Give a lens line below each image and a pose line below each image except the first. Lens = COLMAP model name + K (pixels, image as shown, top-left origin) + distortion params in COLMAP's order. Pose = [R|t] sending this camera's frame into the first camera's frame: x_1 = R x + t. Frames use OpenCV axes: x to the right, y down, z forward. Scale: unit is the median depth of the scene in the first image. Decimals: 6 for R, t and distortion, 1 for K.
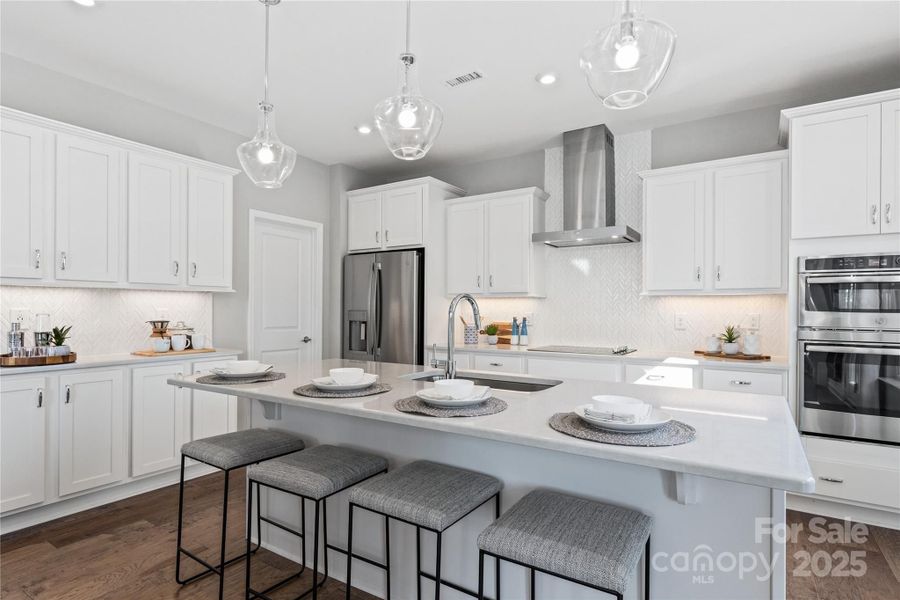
lens RADIAL K [[470.7, 0, 456.9], [0, 470.7, 305.2], [0, 0, 1]] dist [-0.006030, 0.000592]
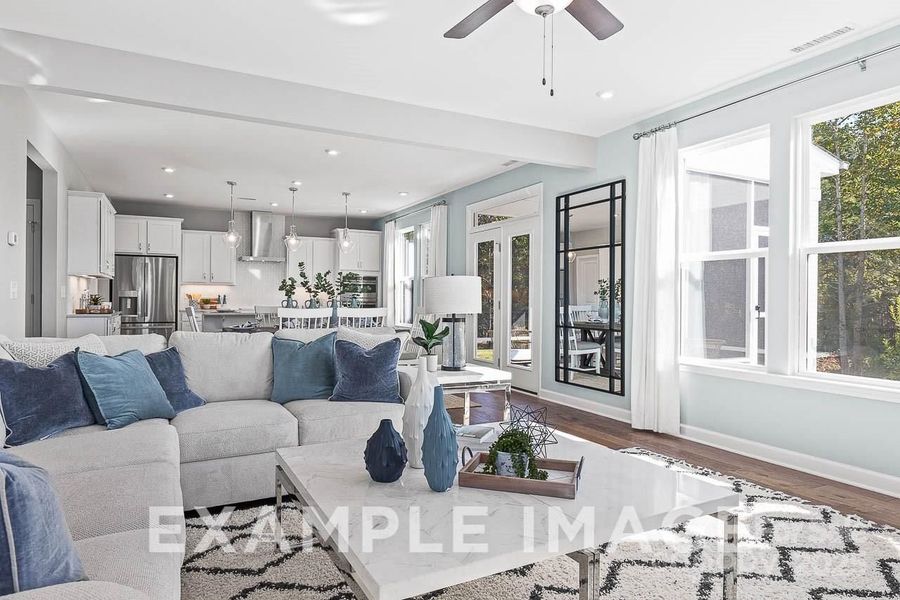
lens RADIAL K [[543.1, 0, 452.4], [0, 543.1, 298.6], [0, 0, 1]] dist [0.003791, -0.007213]
pose [[0.482884, 0.007596, 0.875651, -1.481068], [-0.005471, 0.999969, -0.005658, 0.051287], [-0.875667, -0.002059, 0.482911, -1.005558]]
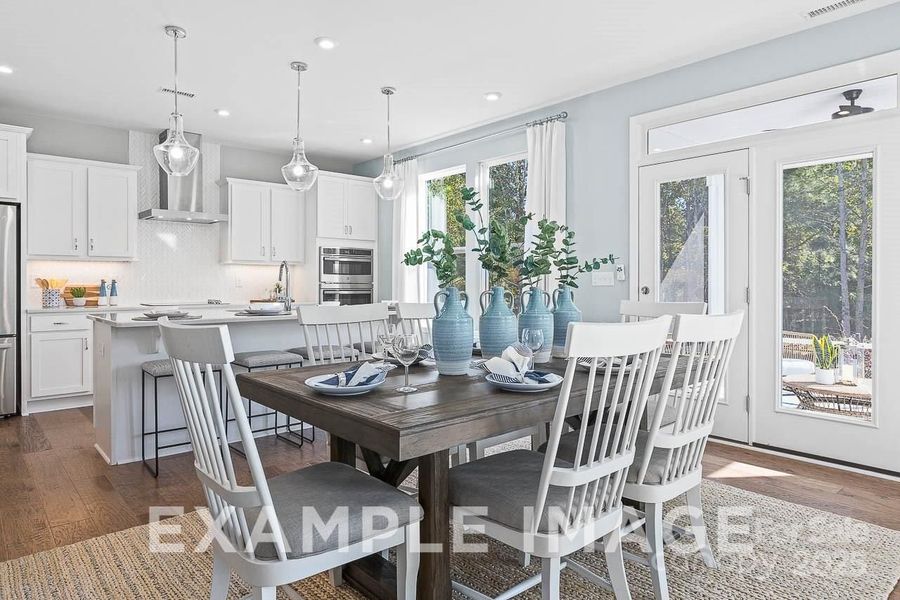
lens RADIAL K [[543.1, 0, 442.7], [0, 543.1, 284.4], [0, 0, 1]] dist [0.003791, -0.007213]
pose [[0.276817, -0.005199, 0.960909, -0.906249], [-0.002172, 0.999979, 0.006035, 0.028736], [-0.960920, -0.003757, 0.276800, -0.088292]]
